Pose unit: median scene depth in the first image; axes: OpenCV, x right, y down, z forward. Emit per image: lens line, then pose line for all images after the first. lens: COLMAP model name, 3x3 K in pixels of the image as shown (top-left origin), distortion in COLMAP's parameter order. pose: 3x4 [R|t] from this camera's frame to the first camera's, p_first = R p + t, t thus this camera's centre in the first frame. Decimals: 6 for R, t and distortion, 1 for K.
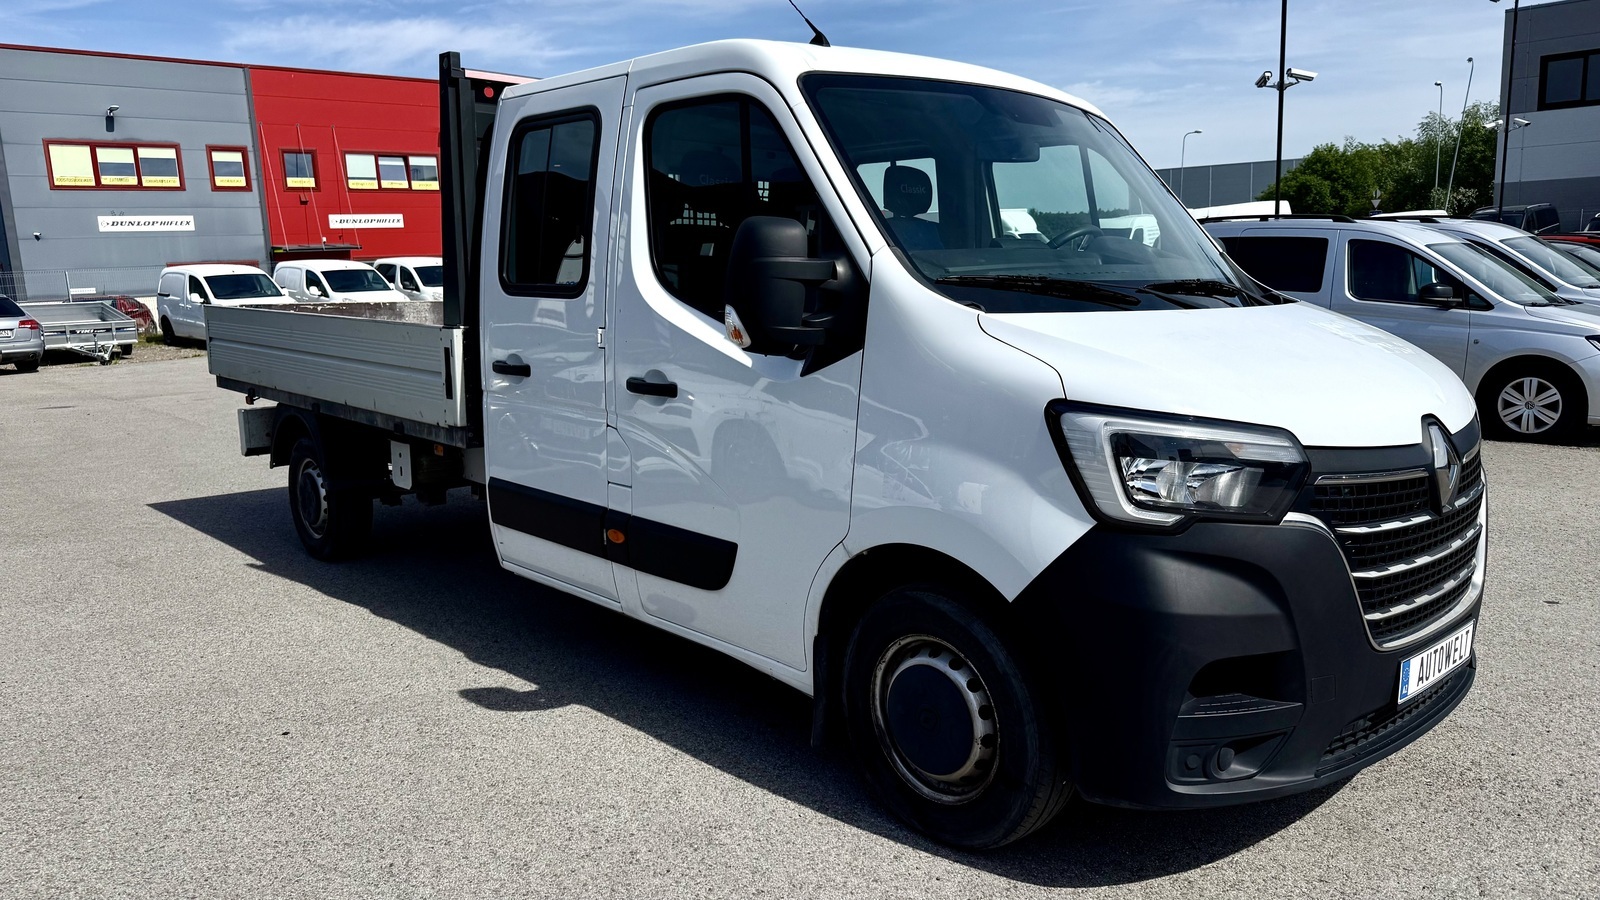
lens RADIAL K [[1114.1, 0, 784.0], [0, 1114.1, 443.7], [0, 0, 1]] dist [0.083835, -0.122131]
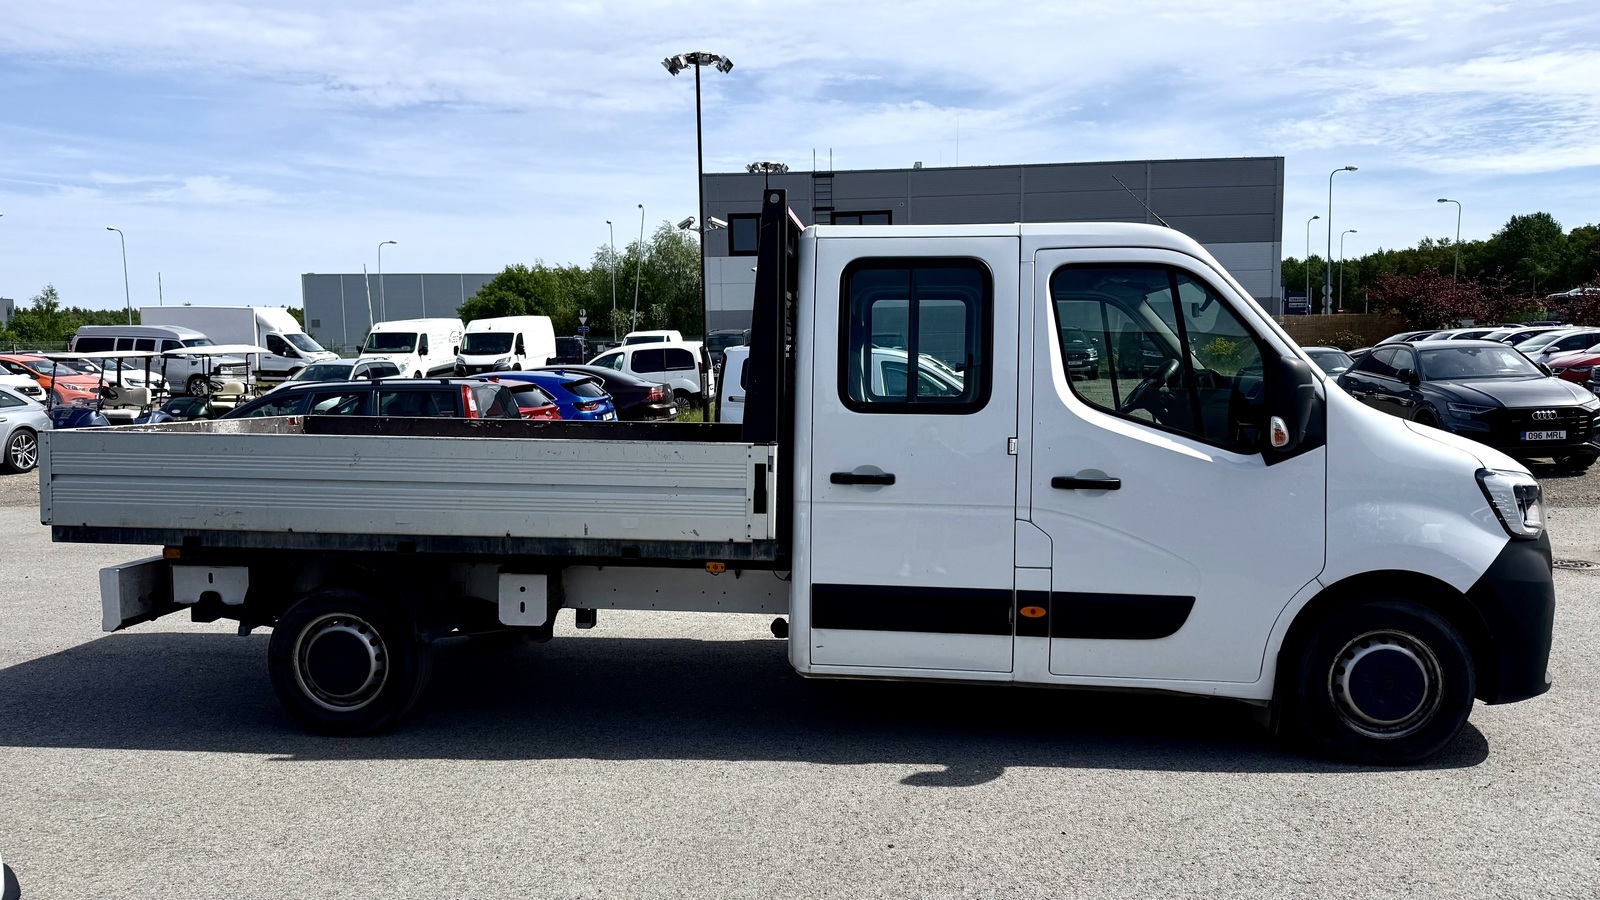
lens RADIAL K [[1114.1, 0, 784.0], [0, 1114.1, 443.7], [0, 0, 1]] dist [0.083835, -0.122131]
pose [[0.753561, -0.031917, 0.656602, -0.989142], [0.091321, 0.994219, -0.056479, -0.045832], [-0.651004, 0.102522, 0.752119, 0.228269]]
